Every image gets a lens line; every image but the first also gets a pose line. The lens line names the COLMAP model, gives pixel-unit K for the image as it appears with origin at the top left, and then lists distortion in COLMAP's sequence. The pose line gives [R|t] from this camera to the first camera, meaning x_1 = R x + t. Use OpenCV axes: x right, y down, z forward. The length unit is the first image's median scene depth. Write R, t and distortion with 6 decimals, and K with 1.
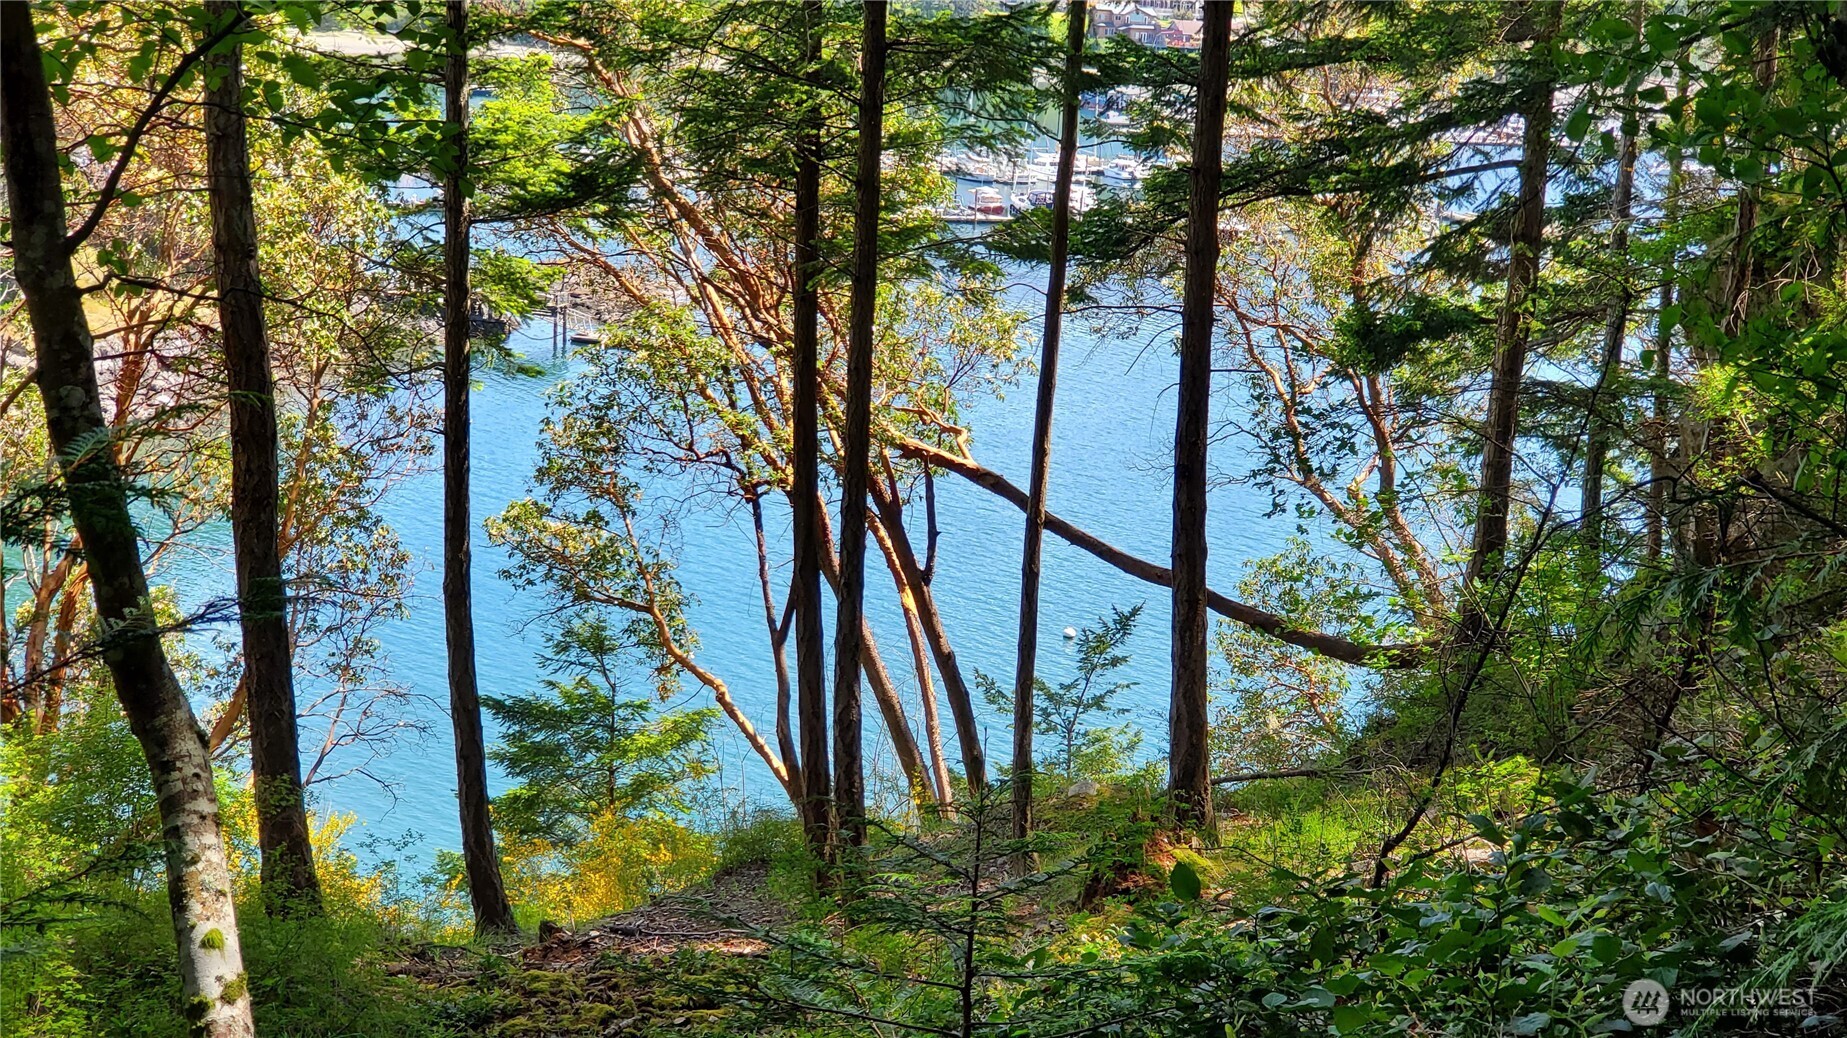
lens RADIAL K [[2835.2, 0, 923.5], [0, 2835.2, 519.0], [0, 0, 1]] dist [0.641139, -0.006729]
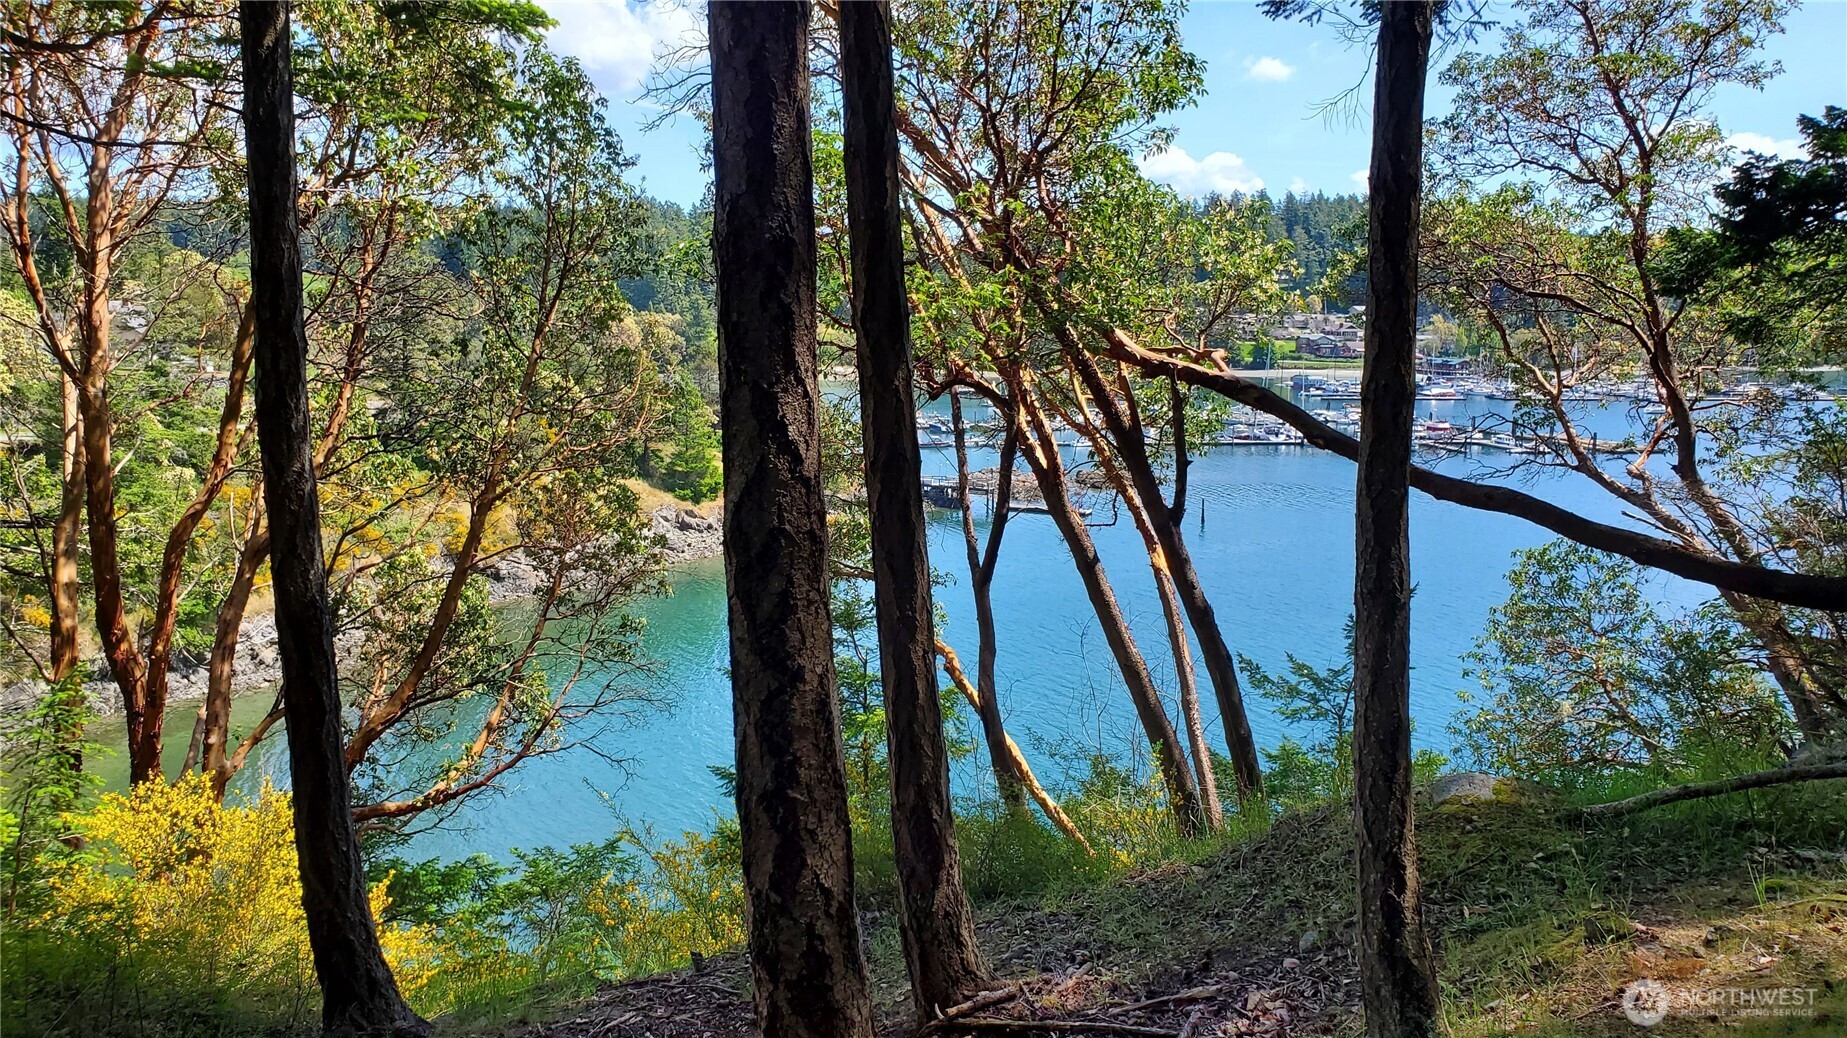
lens RADIAL K [[1509.1, 0, 923.5], [0, 1509.1, 519.0], [0, 0, 1]] dist [0.094428, 0.005479]
pose [[0.983449, -0.018868, -0.180201, 0.007344], [0.005714, 0.997298, -0.073242, 0.049392], [0.181096, 0.071000, 0.980899, 0.518129]]
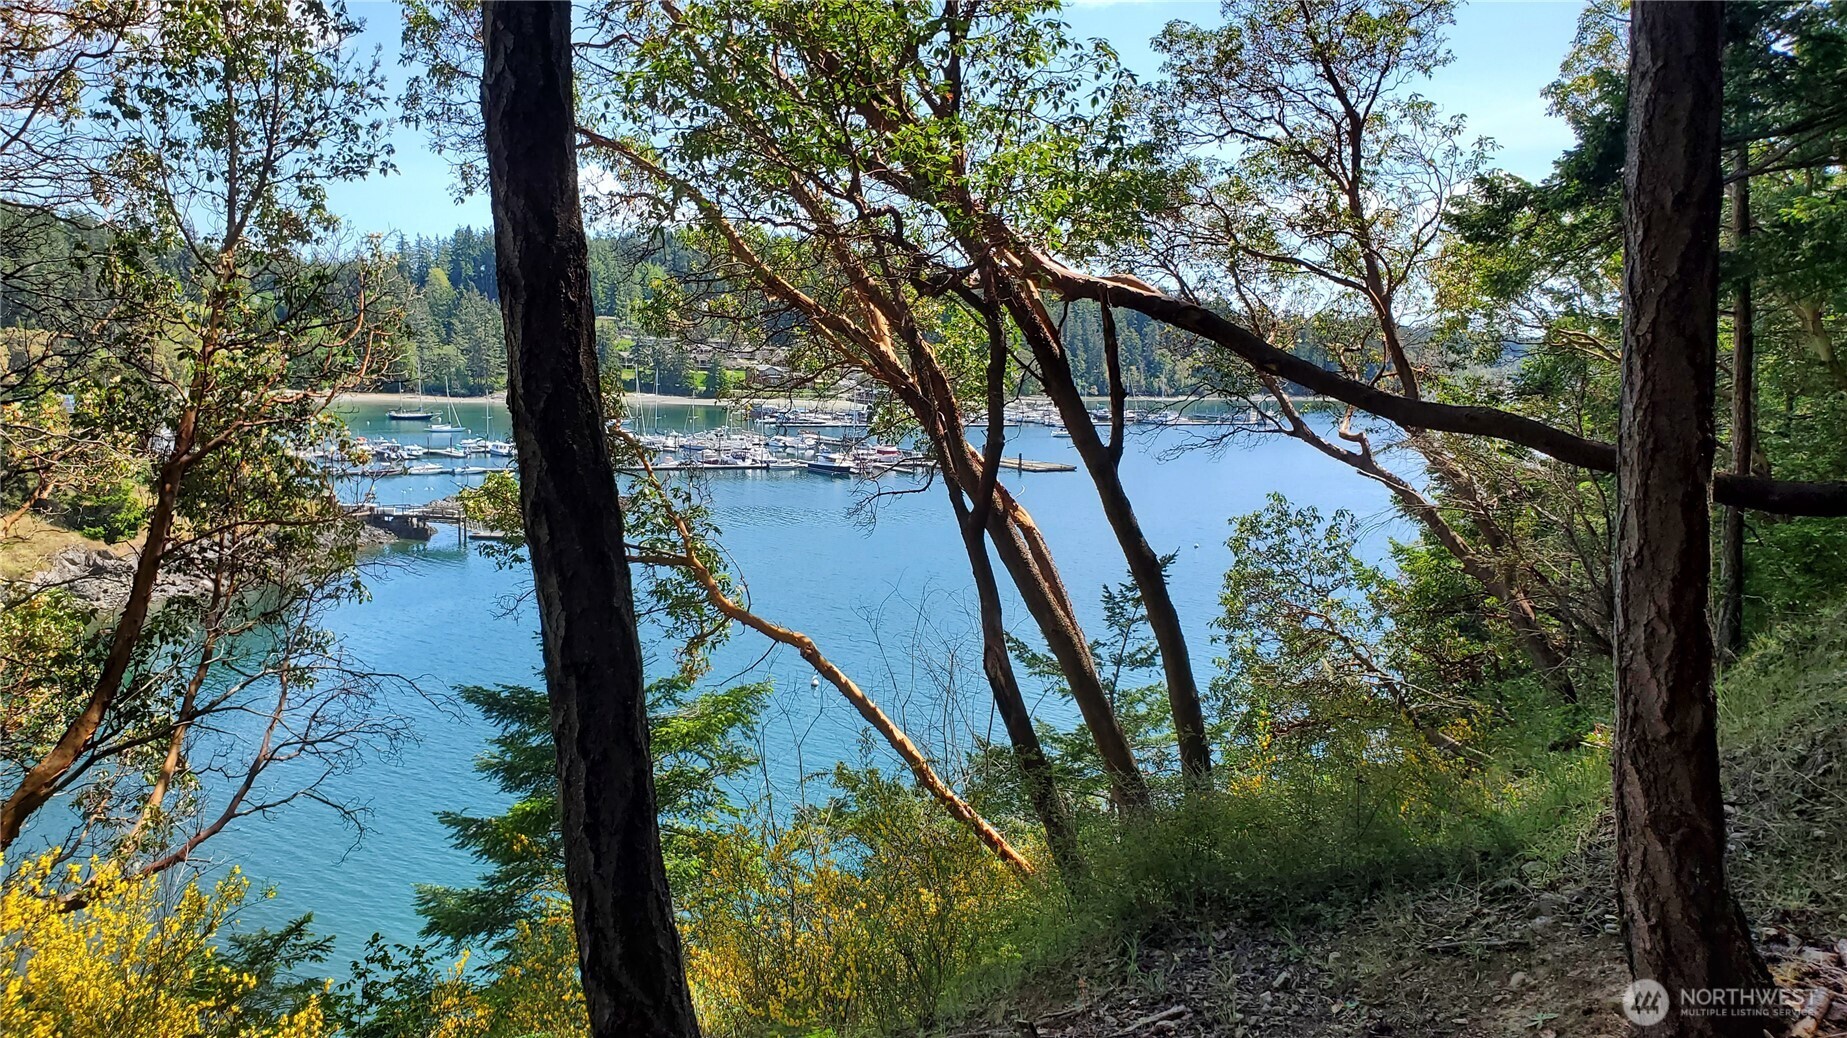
lens RADIAL K [[1489.8, 0, 933.2], [0, 1489.8, 503.0], [0, 0, 1]] dist [0.353126, -0.861167]
pose [[0.982331, -0.051132, 0.180031, -0.105955], [0.067930, 0.993765, -0.088410, 0.058972], [-0.174387, 0.099077, 0.979680, 0.586217]]
